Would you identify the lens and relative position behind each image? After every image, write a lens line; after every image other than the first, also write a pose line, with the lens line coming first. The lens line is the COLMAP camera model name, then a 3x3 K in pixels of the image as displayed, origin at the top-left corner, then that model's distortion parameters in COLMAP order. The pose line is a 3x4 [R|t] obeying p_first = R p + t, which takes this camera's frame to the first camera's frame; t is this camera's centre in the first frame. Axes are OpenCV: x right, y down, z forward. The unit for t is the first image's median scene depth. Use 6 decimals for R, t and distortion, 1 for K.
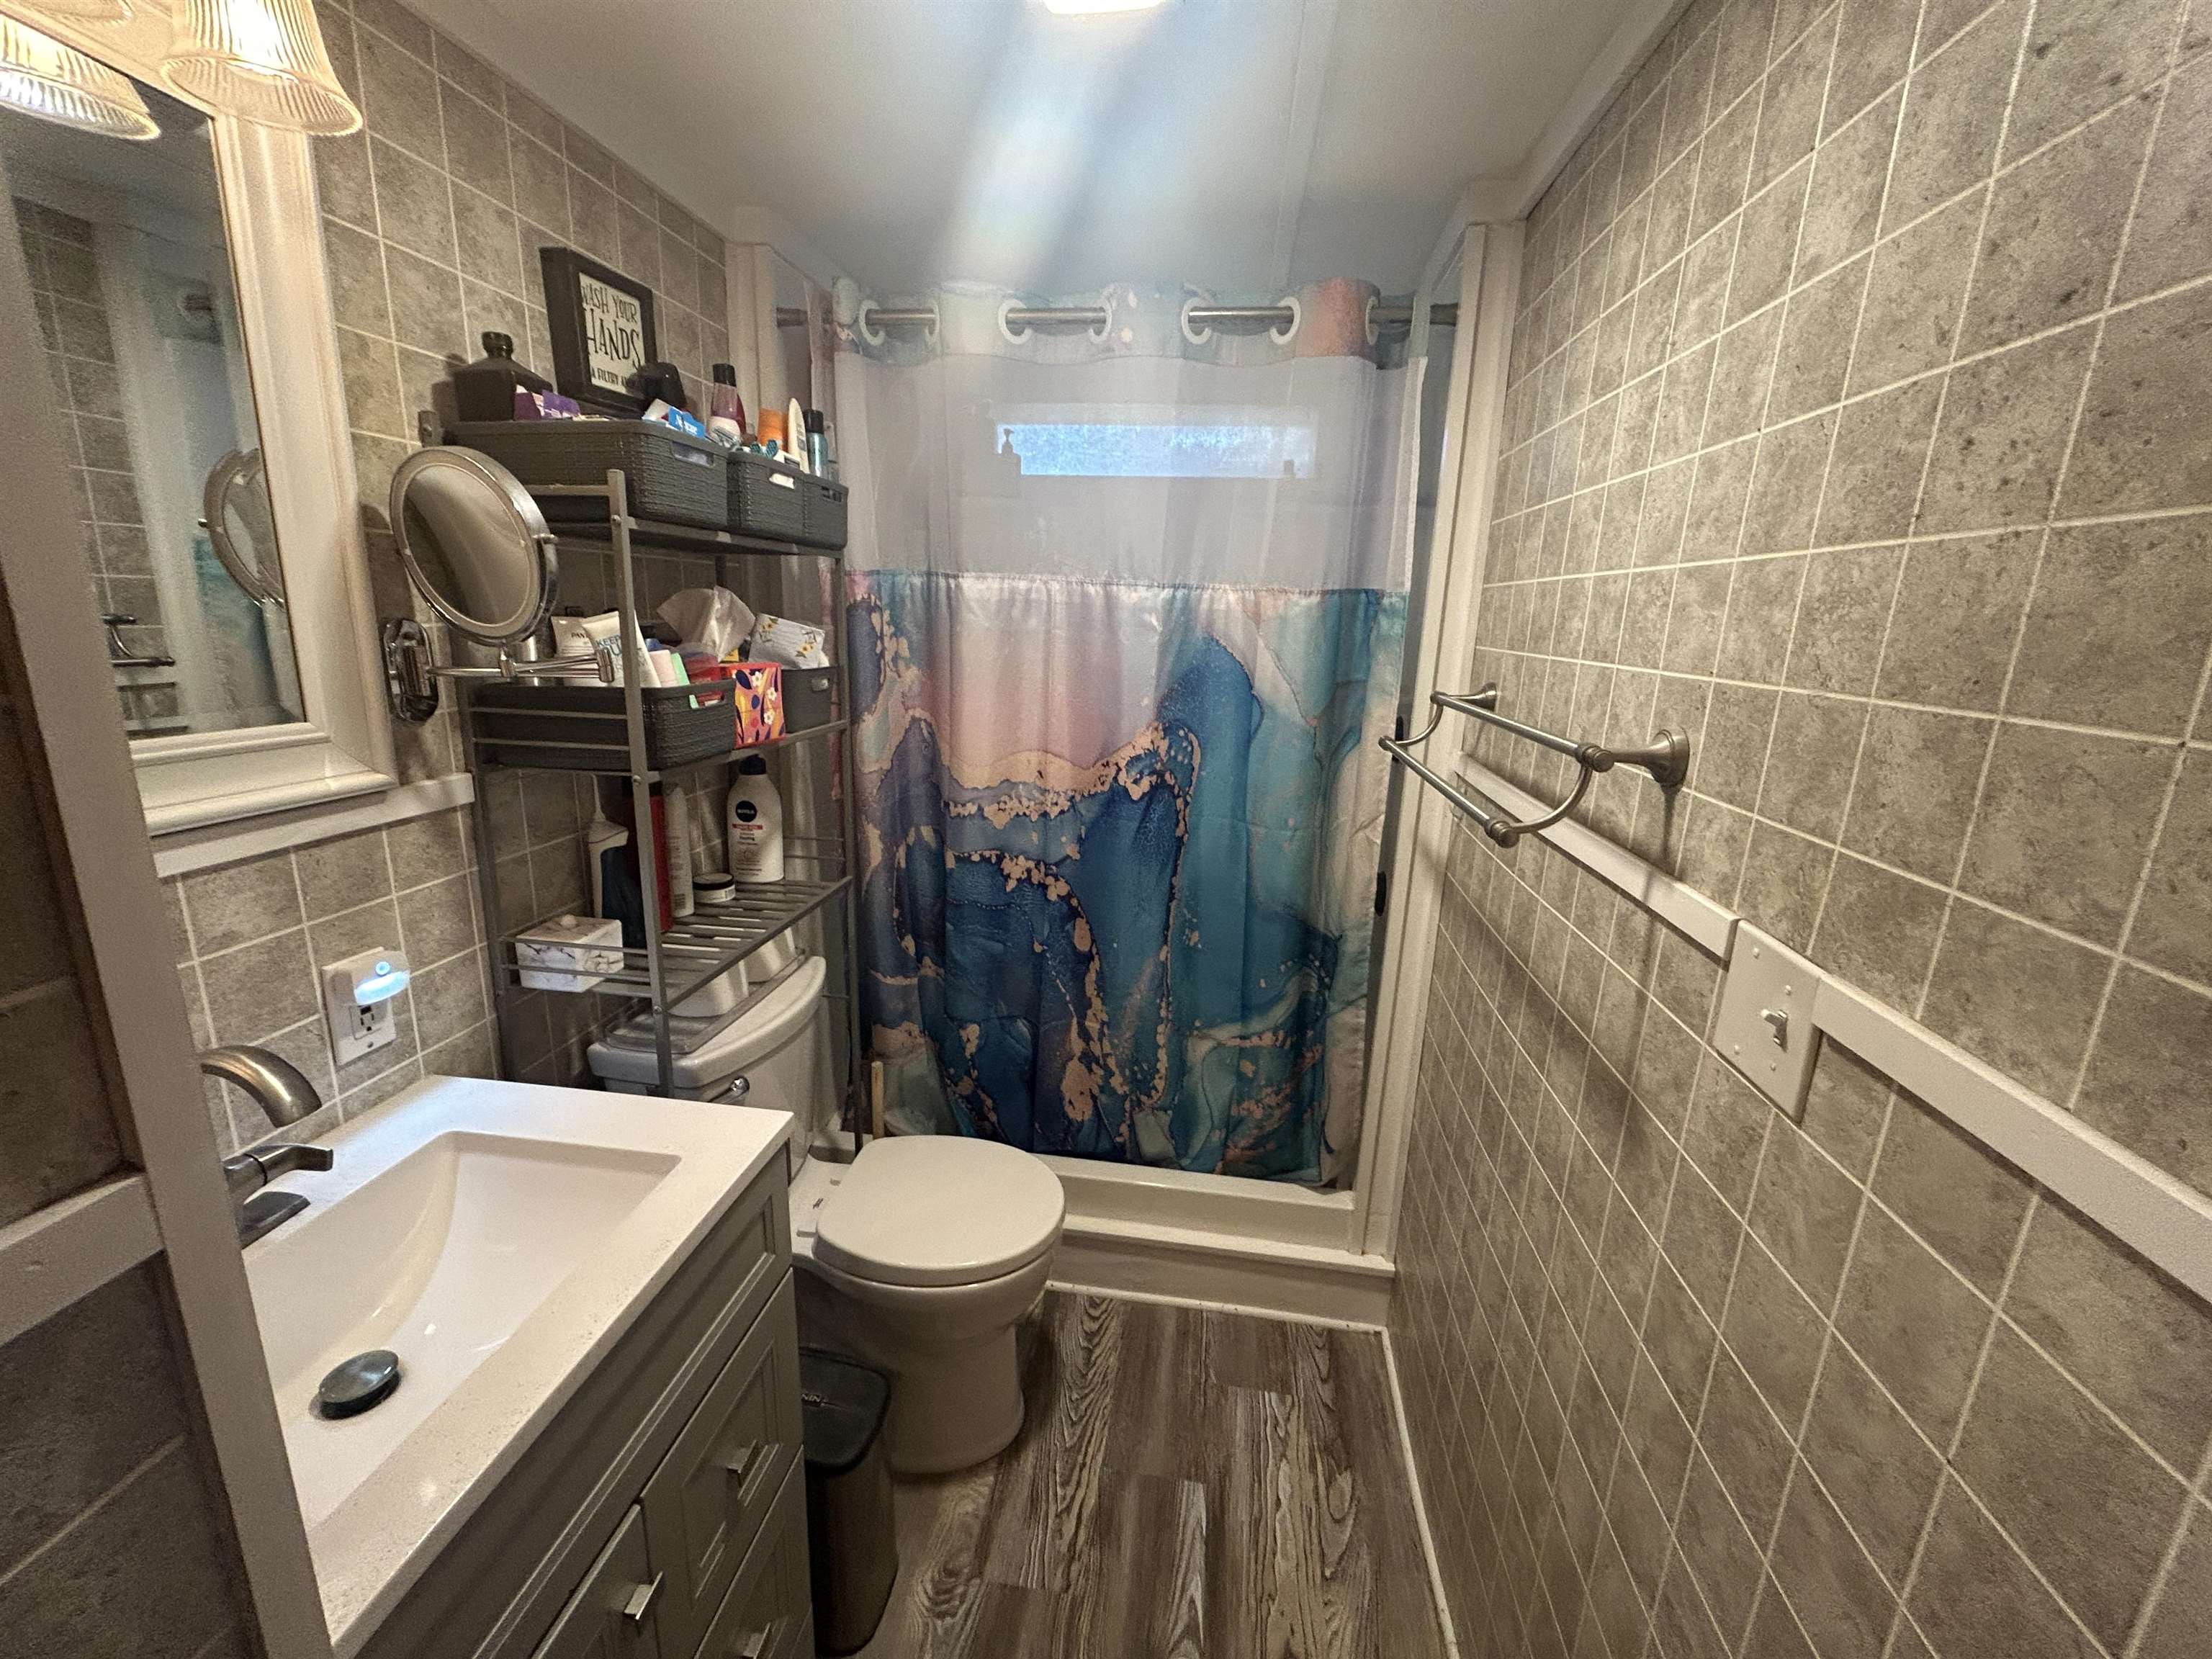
lens RADIAL K [[891.8, 0, 1096.8], [0, 891.8, 827.3], [0, 0, 1]] dist [-0.001315, 0.000390]
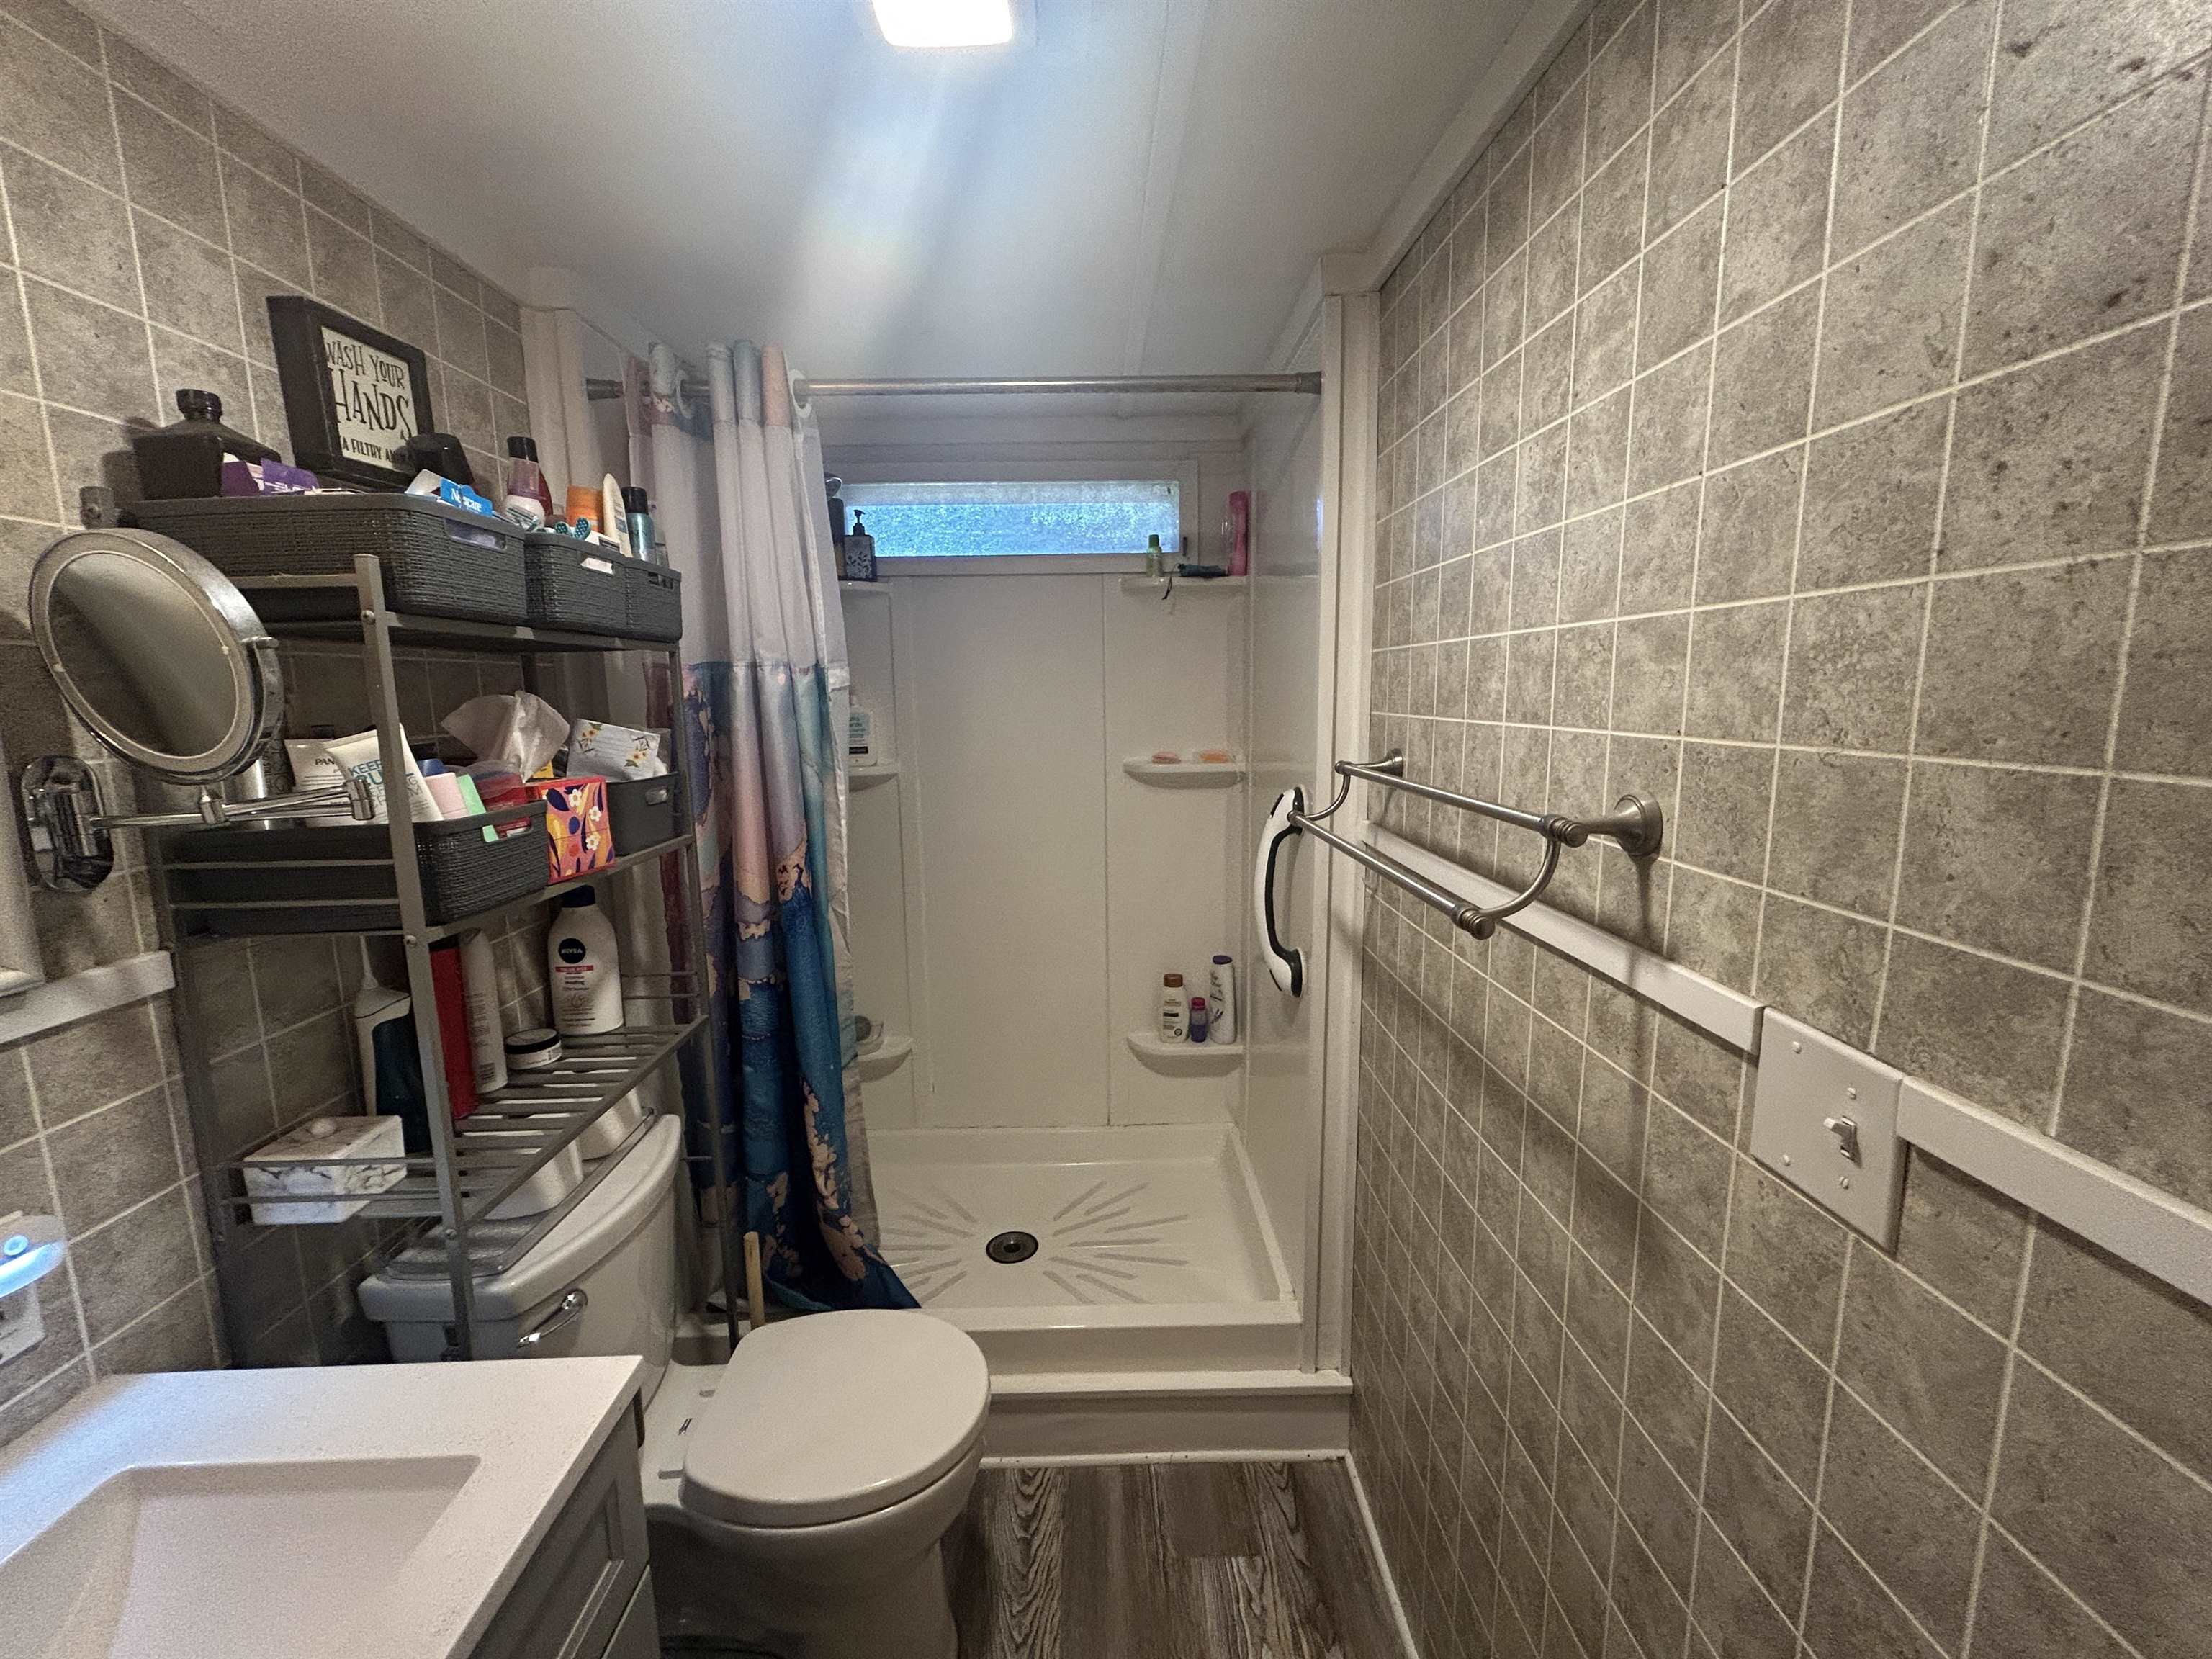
lens RADIAL K [[891.8, 0, 1096.8], [0, 891.8, 827.3], [0, 0, 1]] dist [-0.001315, 0.000390]
pose [[0.986445, -0.072692, 0.147116, -0.032284], [0.084759, 0.993384, -0.077487, -0.042543], [-0.140510, 0.088906, 0.986080, 0.145350]]
